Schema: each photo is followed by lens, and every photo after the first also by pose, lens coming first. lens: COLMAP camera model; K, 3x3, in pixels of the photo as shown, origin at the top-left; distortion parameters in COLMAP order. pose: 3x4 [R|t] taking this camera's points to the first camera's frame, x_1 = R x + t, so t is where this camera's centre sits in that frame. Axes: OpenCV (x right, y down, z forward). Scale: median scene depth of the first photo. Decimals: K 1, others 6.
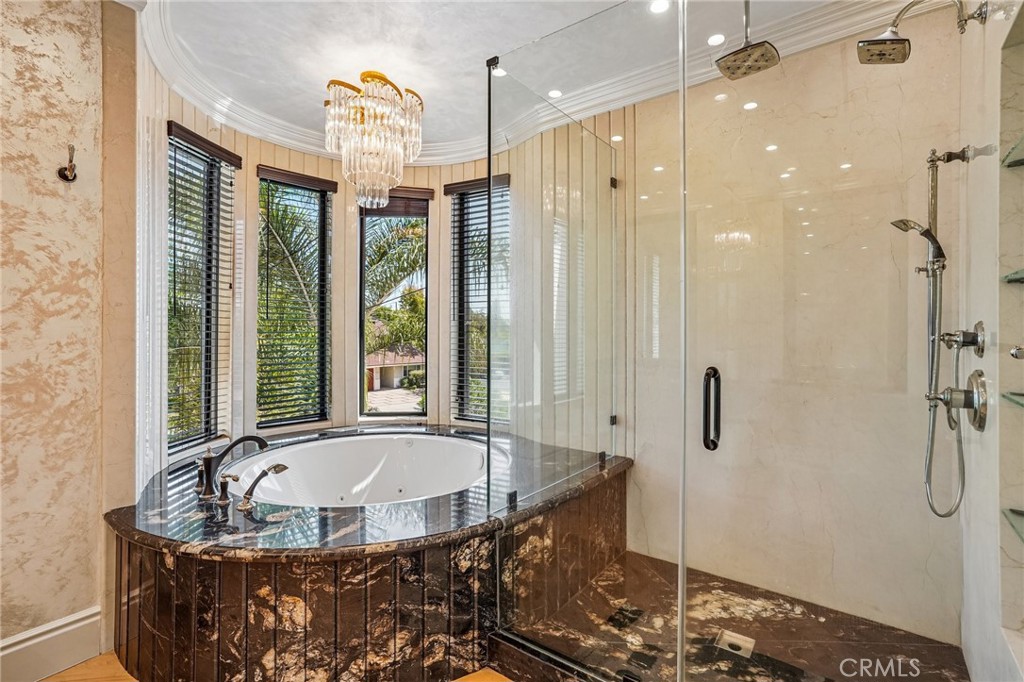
lens RADIAL K [[481.2, 0, 514.4], [0, 481.2, 328.9], [0, 0, 1]] dist [-0.056014, 0.033007]
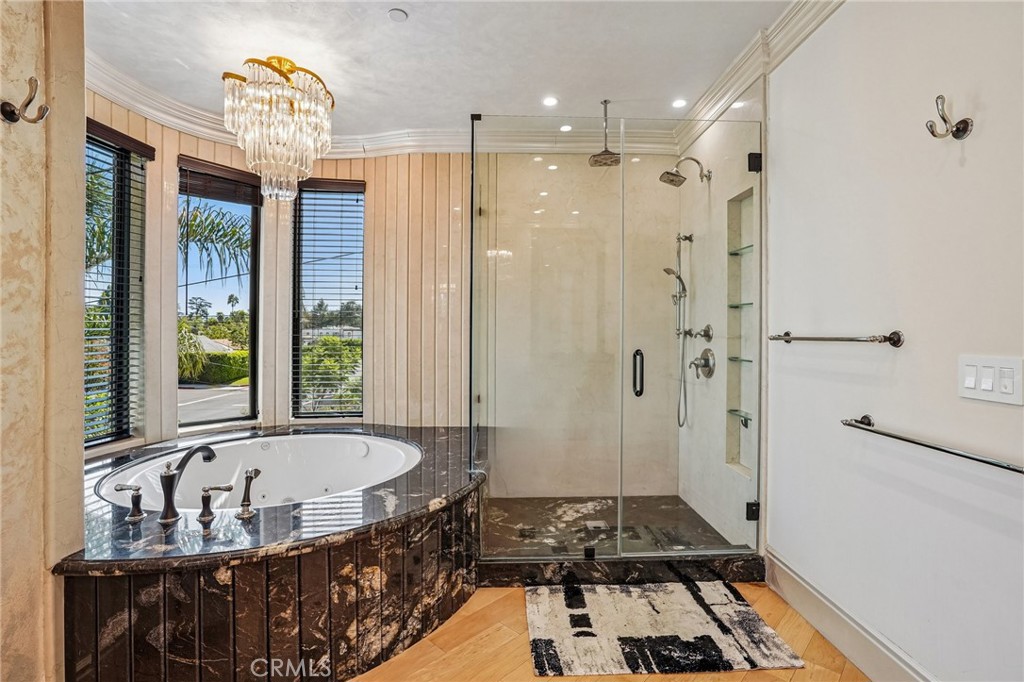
lens RADIAL K [[481.2, 0, 514.4], [0, 481.2, 328.9], [0, 0, 1]] dist [-0.056014, 0.033007]
pose [[0.775283, 0.001092, 0.631613, -0.807169], [-0.006622, 0.999958, 0.006399, -0.003788], [-0.631579, -0.009144, 0.775258, -0.068508]]
